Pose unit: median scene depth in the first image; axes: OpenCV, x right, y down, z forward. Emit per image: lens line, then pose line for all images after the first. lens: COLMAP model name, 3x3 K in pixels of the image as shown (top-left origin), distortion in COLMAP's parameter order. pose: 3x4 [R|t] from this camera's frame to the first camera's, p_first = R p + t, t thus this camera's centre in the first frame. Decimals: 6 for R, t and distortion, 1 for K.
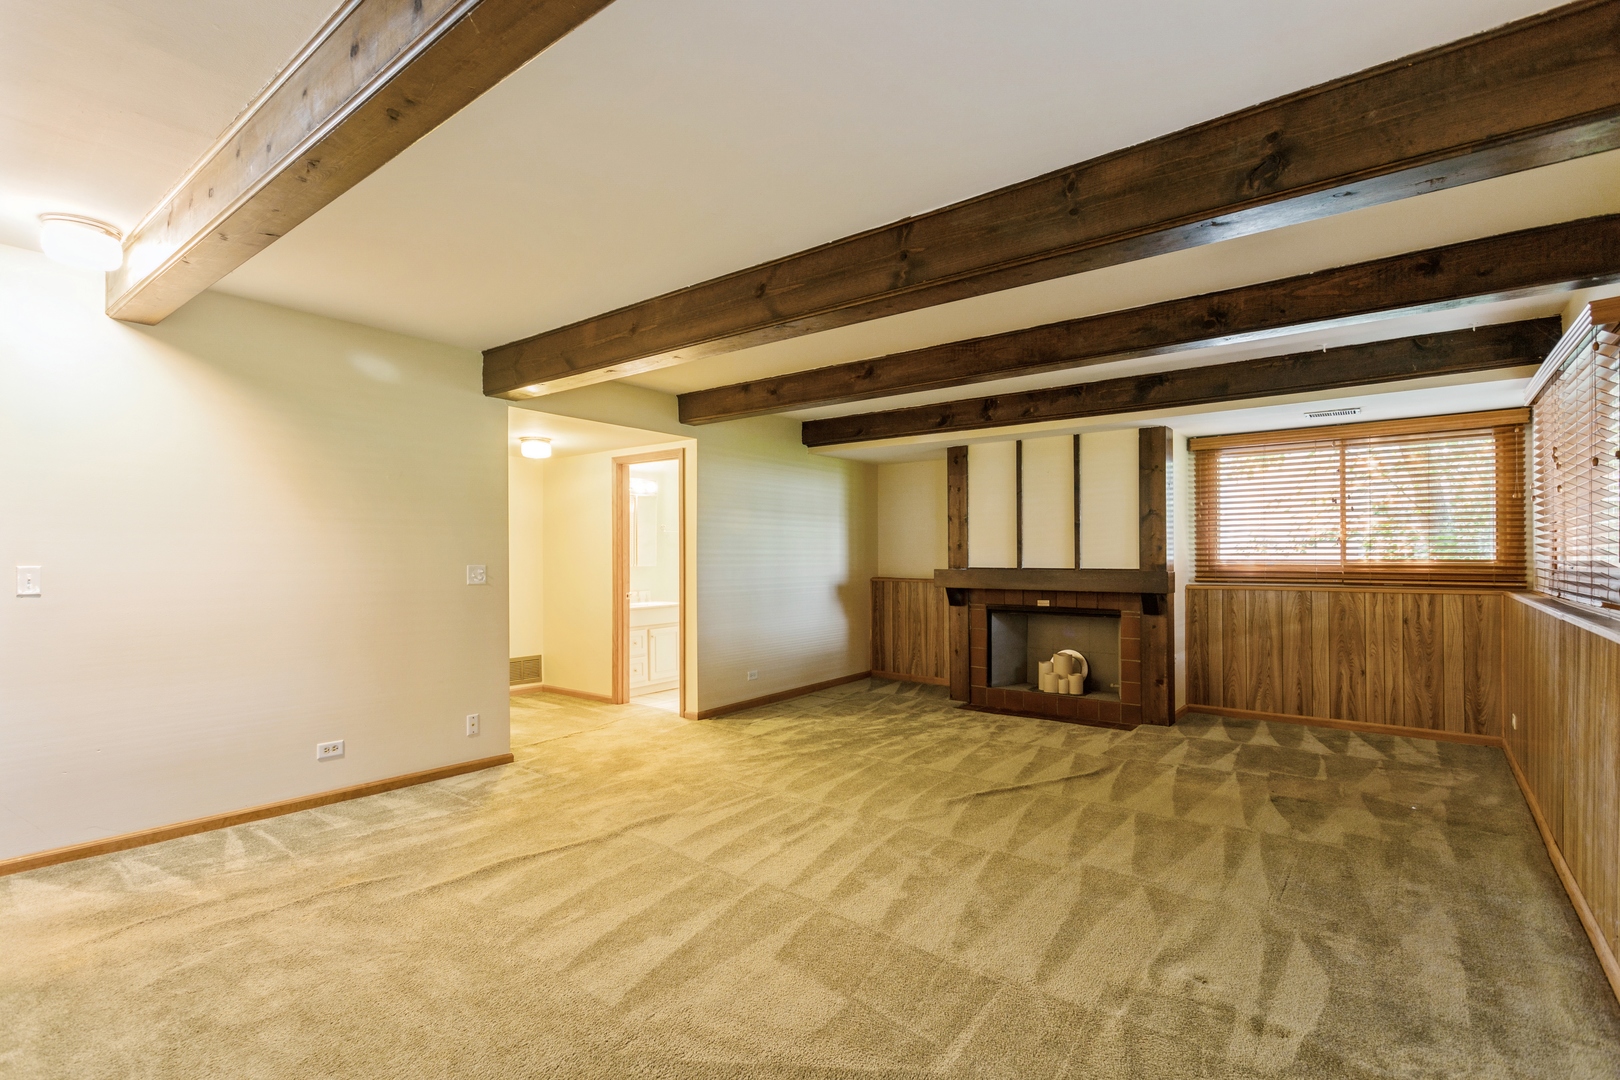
lens RADIAL K [[775.7, 0, 802.6], [0, 775.7, 542.6], [0, 0, 1]] dist [-0.000069, 0.001839]
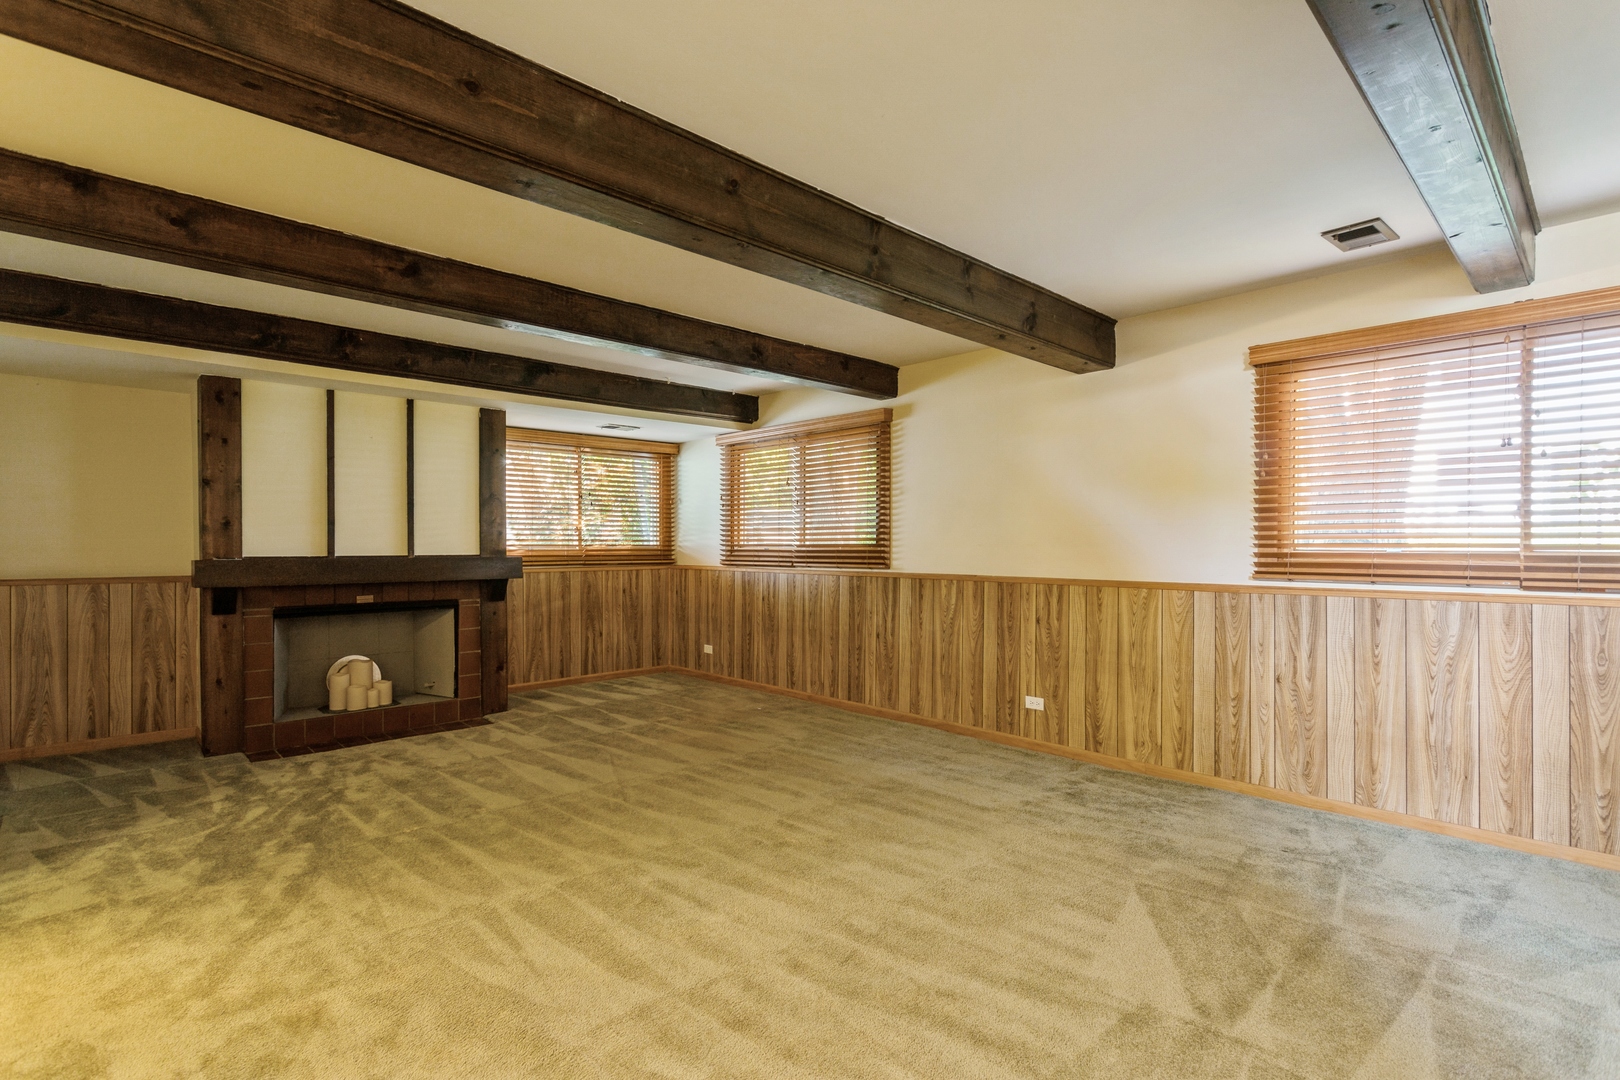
lens RADIAL K [[775.7, 0, 802.3], [0, 775.7, 545.6], [0, 0, 1]] dist [-0.000069, 0.001839]
pose [[0.139233, -0.000136, 0.990260, -0.498529], [-0.018391, 0.999827, 0.002723, 0.014016], [-0.990089, -0.018591, 0.139207, 0.514669]]
